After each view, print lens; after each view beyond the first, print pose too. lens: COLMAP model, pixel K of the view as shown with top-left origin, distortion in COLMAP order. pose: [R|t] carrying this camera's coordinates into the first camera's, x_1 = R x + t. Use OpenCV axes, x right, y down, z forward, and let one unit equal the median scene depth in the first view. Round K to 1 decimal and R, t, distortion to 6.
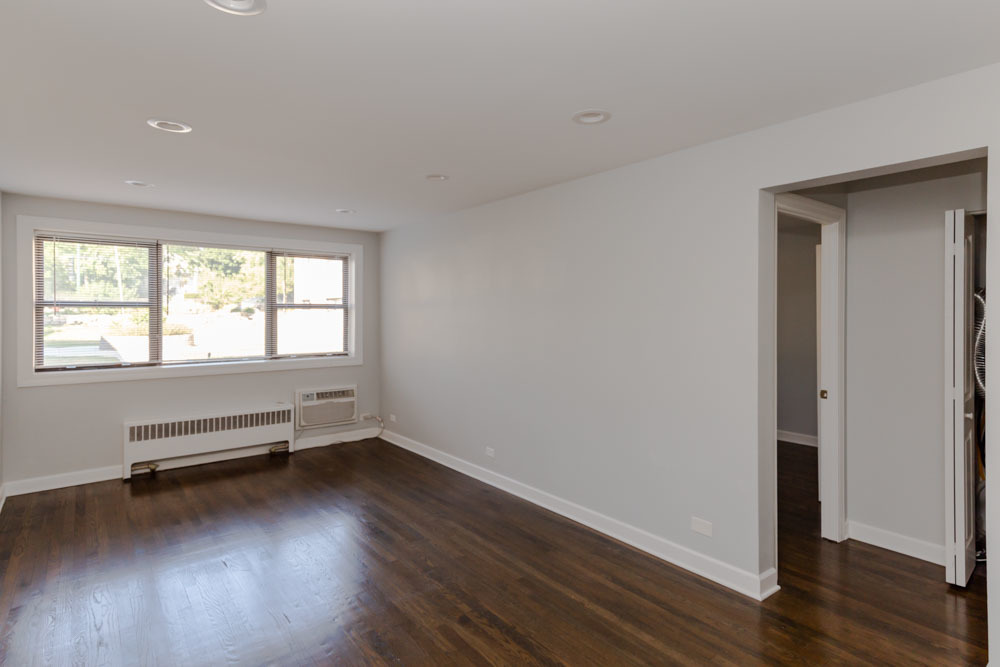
lens RADIAL K [[521.7, 0, 503.9], [0, 521.7, 317.6], [0, 0, 1]] dist [0.001197, 0.000072]
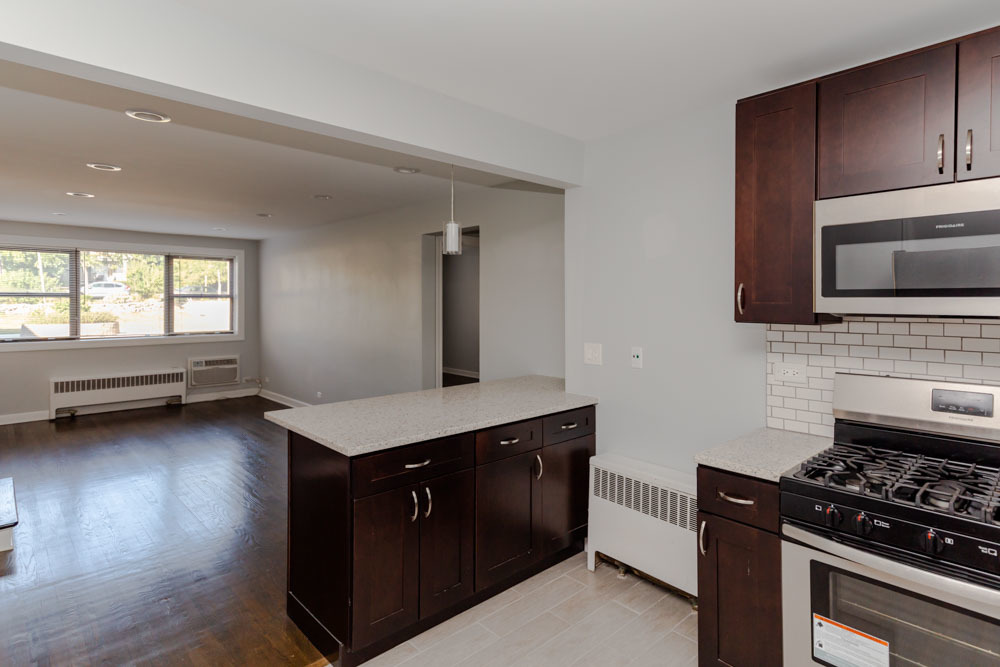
lens RADIAL K [[510.3, 0, 502.4], [0, 510.3, 305.9], [0, 0, 1]] dist [0.000523, 0.000626]
pose [[0.994851, -0.001760, 0.101334, 0.265662], [0.001807, 0.999998, -0.000369, 0.004903], [-0.101334, 0.000550, 0.994852, -0.378833]]
